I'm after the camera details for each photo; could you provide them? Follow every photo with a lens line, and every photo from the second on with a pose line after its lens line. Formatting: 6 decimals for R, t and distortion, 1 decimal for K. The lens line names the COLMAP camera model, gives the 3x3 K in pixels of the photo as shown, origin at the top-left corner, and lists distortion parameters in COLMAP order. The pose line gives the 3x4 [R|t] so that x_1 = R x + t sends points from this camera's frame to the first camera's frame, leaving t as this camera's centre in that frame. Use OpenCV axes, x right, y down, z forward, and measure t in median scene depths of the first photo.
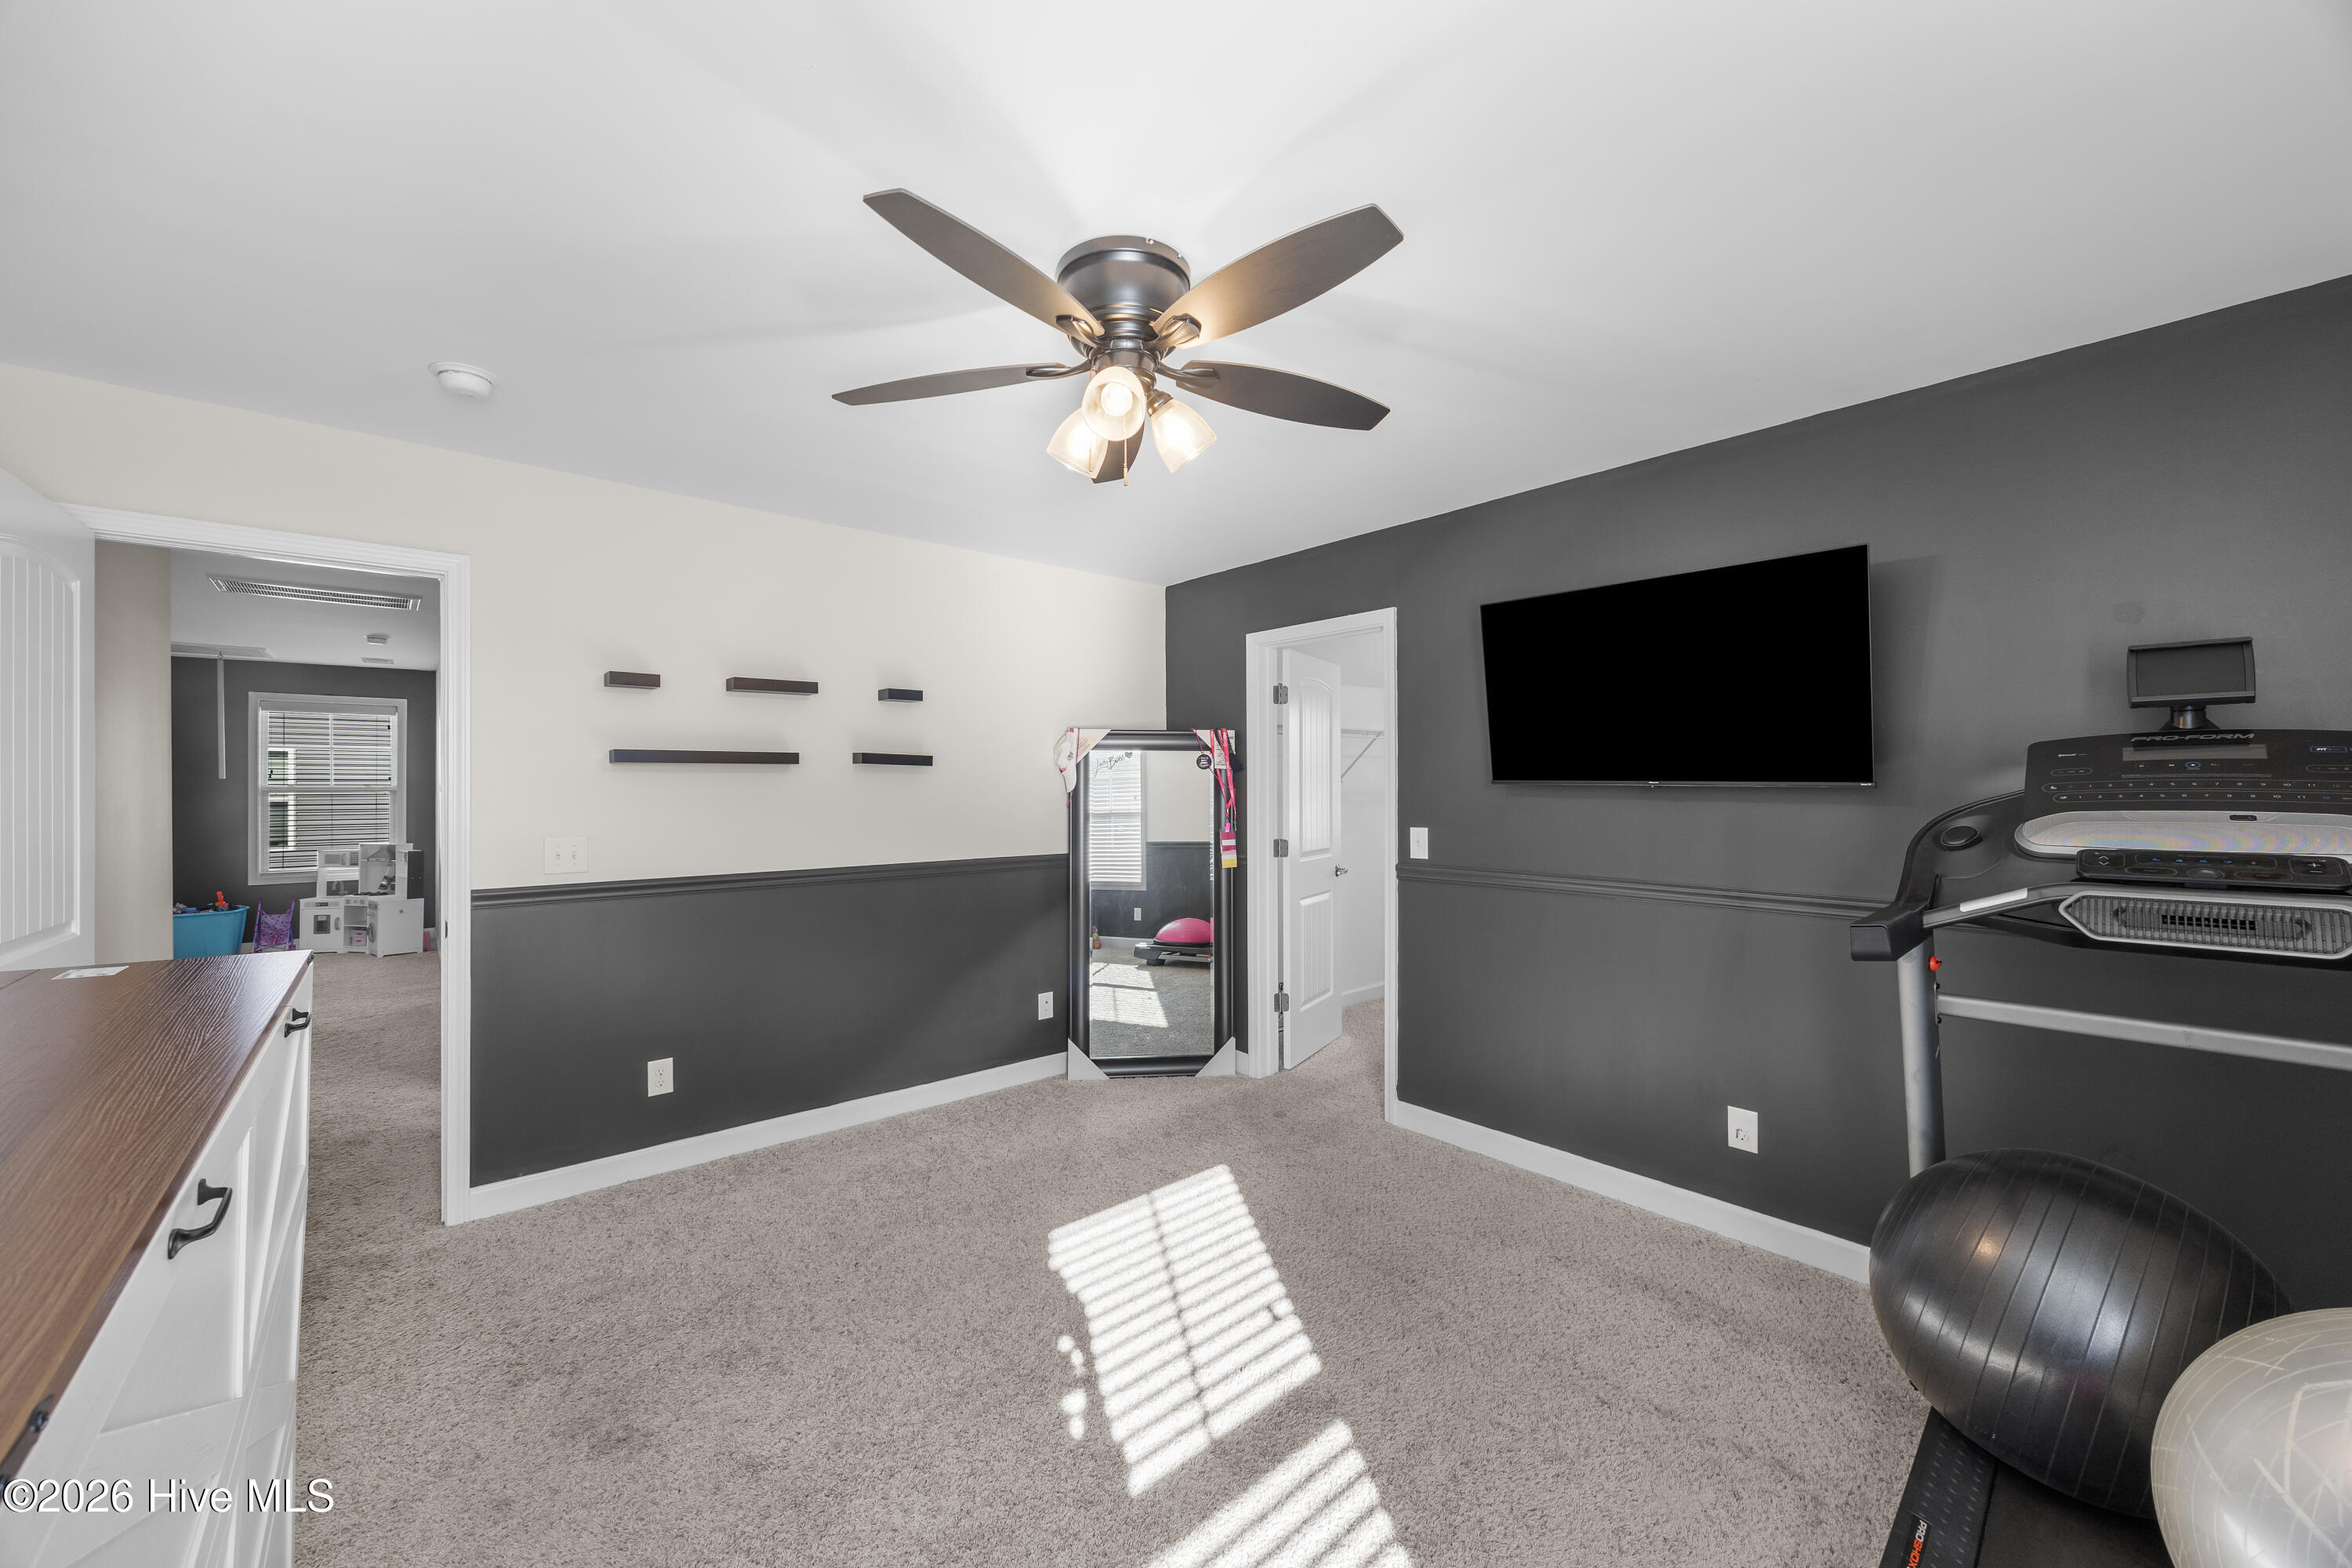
lens RADIAL K [[894.7, 0, 1175.7], [0, 894.7, 787.5], [0, 0, 1]] dist [-0.001666, 0.000060]
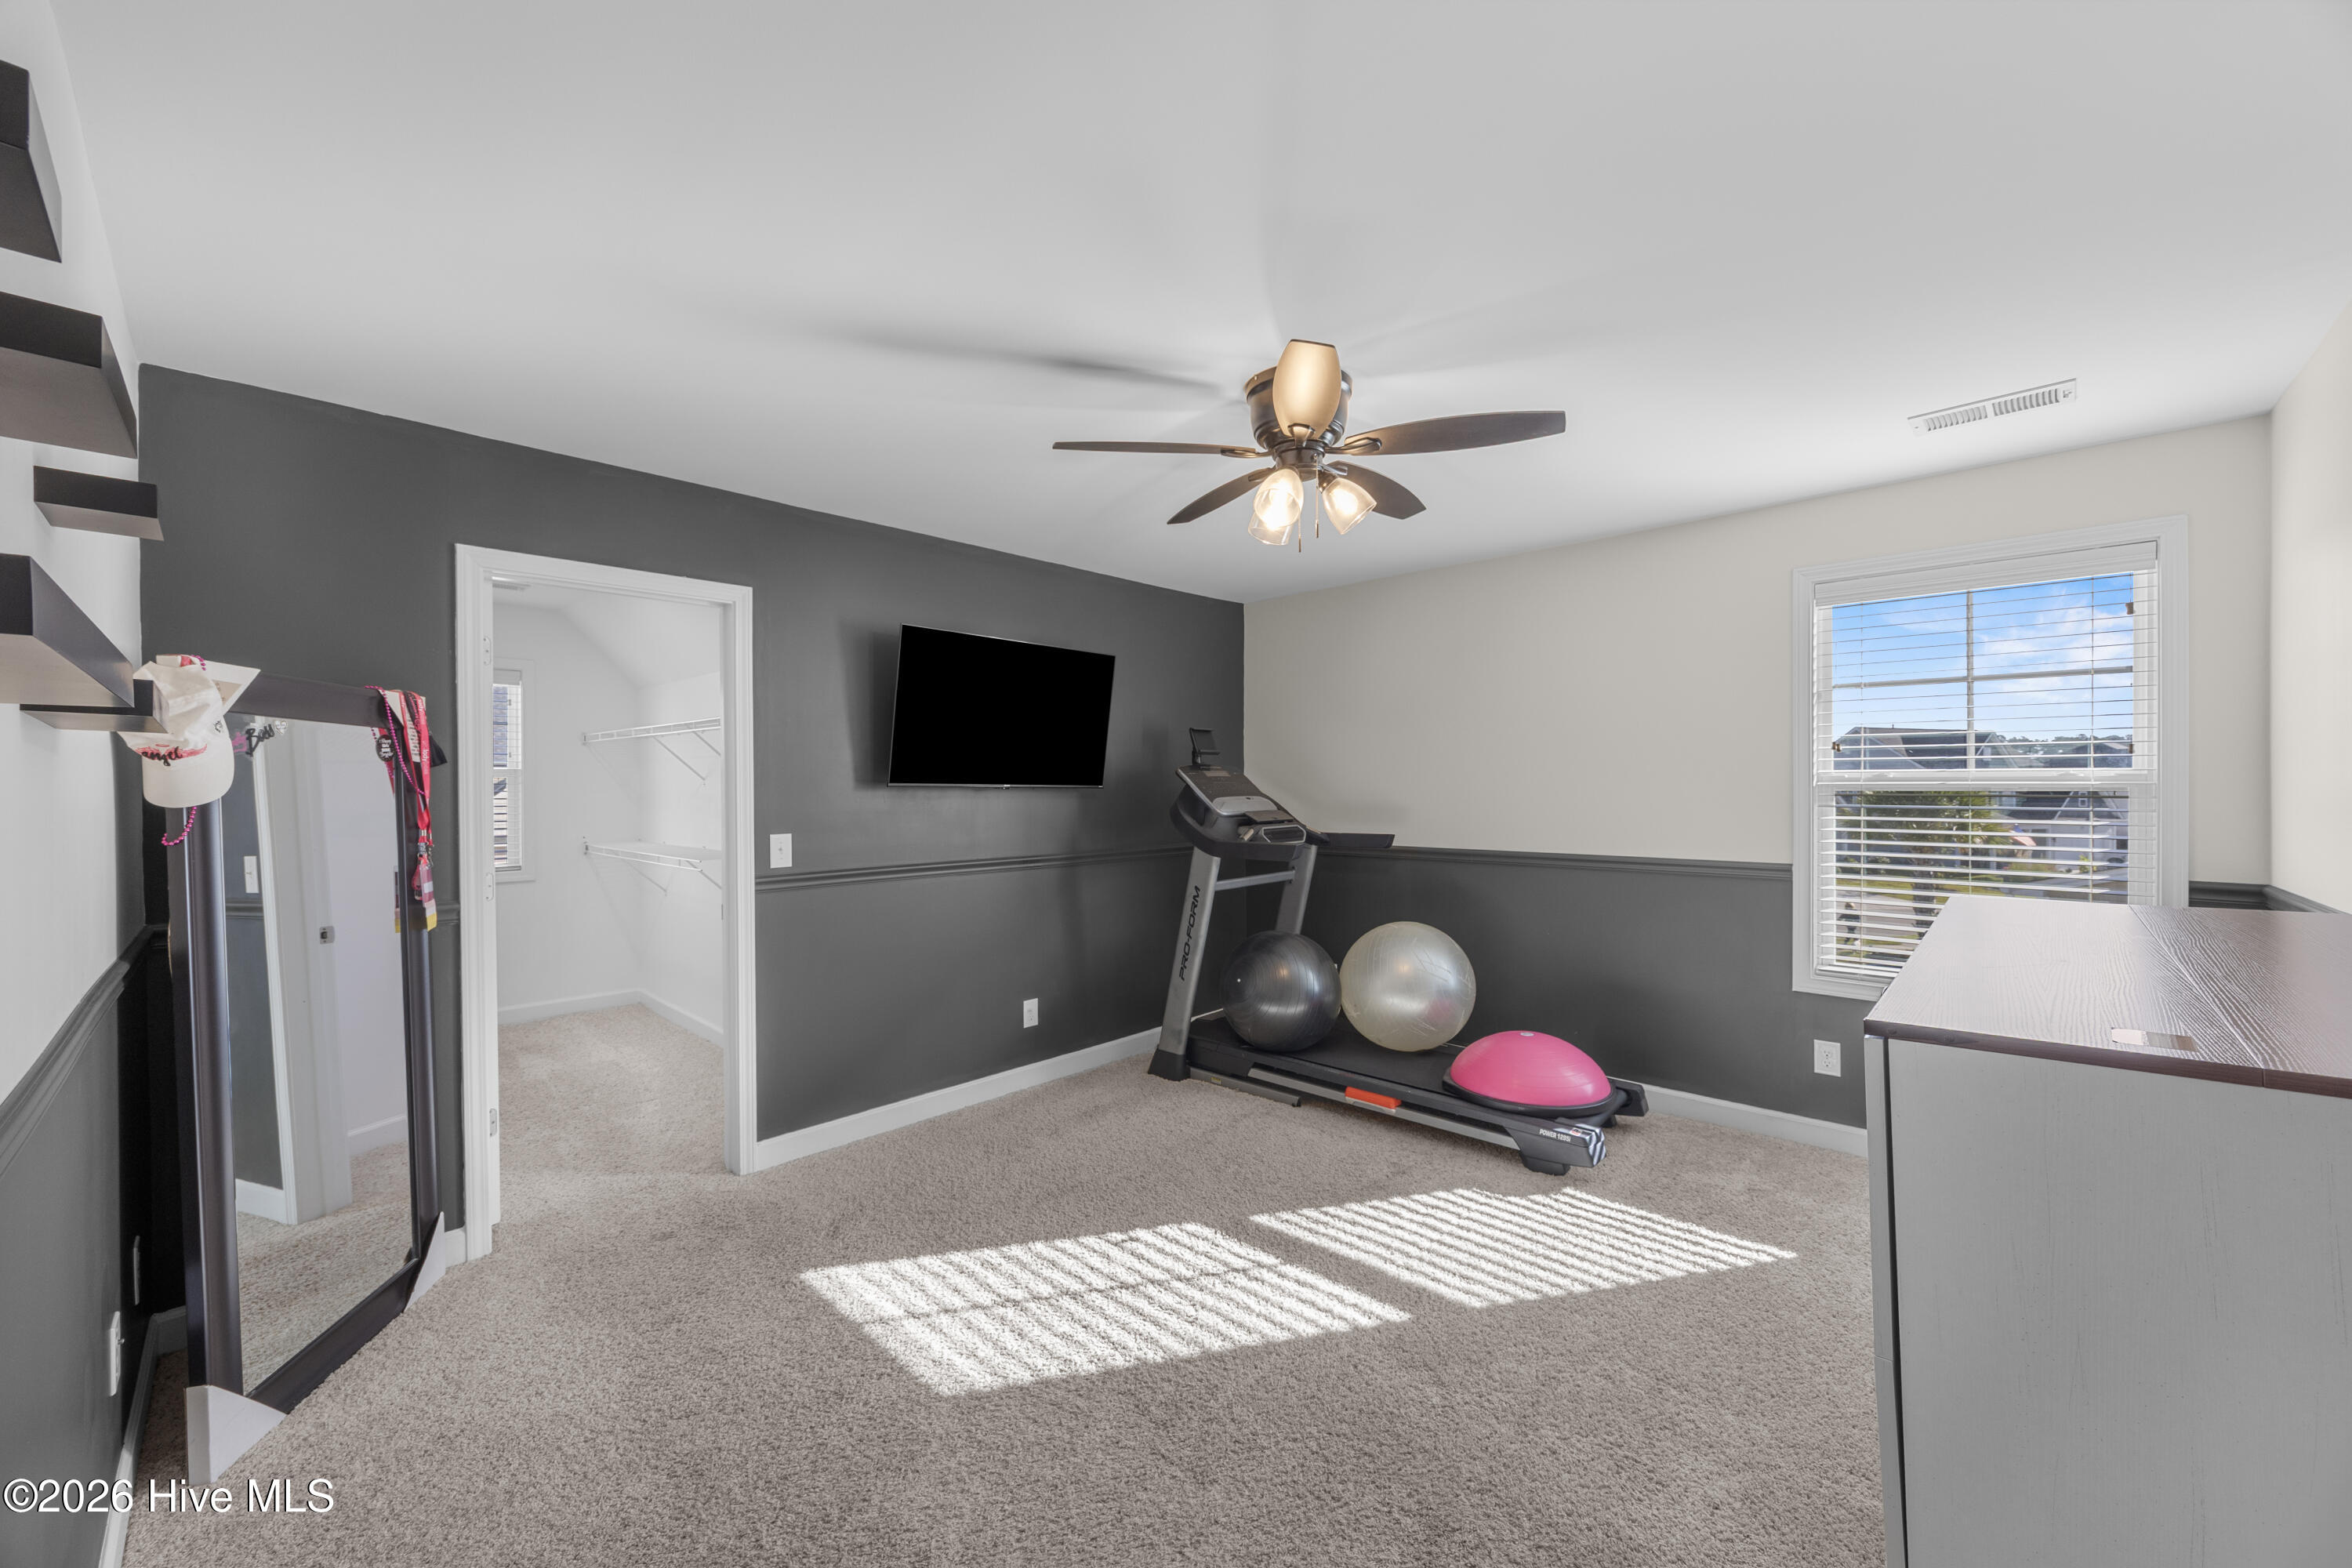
lens RADIAL K [[894.7, 0, 1175.7], [0, 894.7, 787.5], [0, 0, 1]] dist [-0.001666, 0.000060]
pose [[-0.092508, -0.001283, 0.995711, -0.802396], [0.005456, 0.999984, 0.001795, -0.003064], [-0.995697, 0.005598, -0.092500, 0.790160]]
